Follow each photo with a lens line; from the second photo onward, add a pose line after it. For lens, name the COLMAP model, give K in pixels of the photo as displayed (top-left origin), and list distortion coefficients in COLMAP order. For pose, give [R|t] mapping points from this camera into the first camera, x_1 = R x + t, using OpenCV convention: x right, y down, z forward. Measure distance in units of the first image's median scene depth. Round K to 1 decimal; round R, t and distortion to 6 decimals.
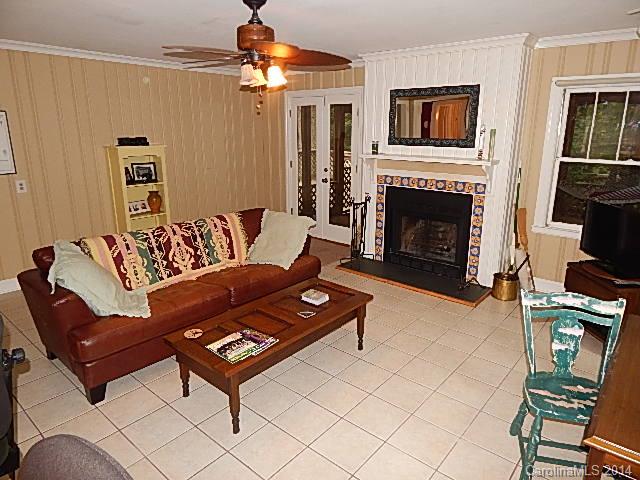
lens RADIAL K [[421.9, 0, 320.5], [0, 421.9, 238.0], [0, 0, 1]] dist [-0.006487, -0.008872]
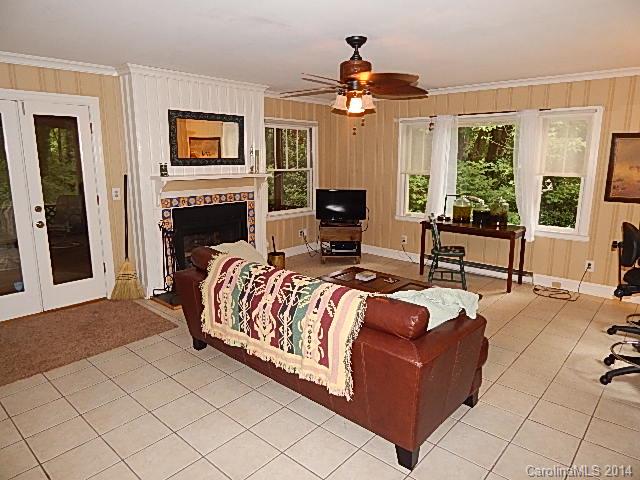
lens RADIAL K [[421.9, 0, 320.0], [0, 421.9, 240.2], [0, 0, 1]] dist [-0.006487, -0.008872]
pose [[0.017291, -0.198332, 0.979982, -0.824029], [0.250835, 0.949645, 0.187766, -0.159832], [-0.967875, 0.242568, 0.066169, 0.667233]]
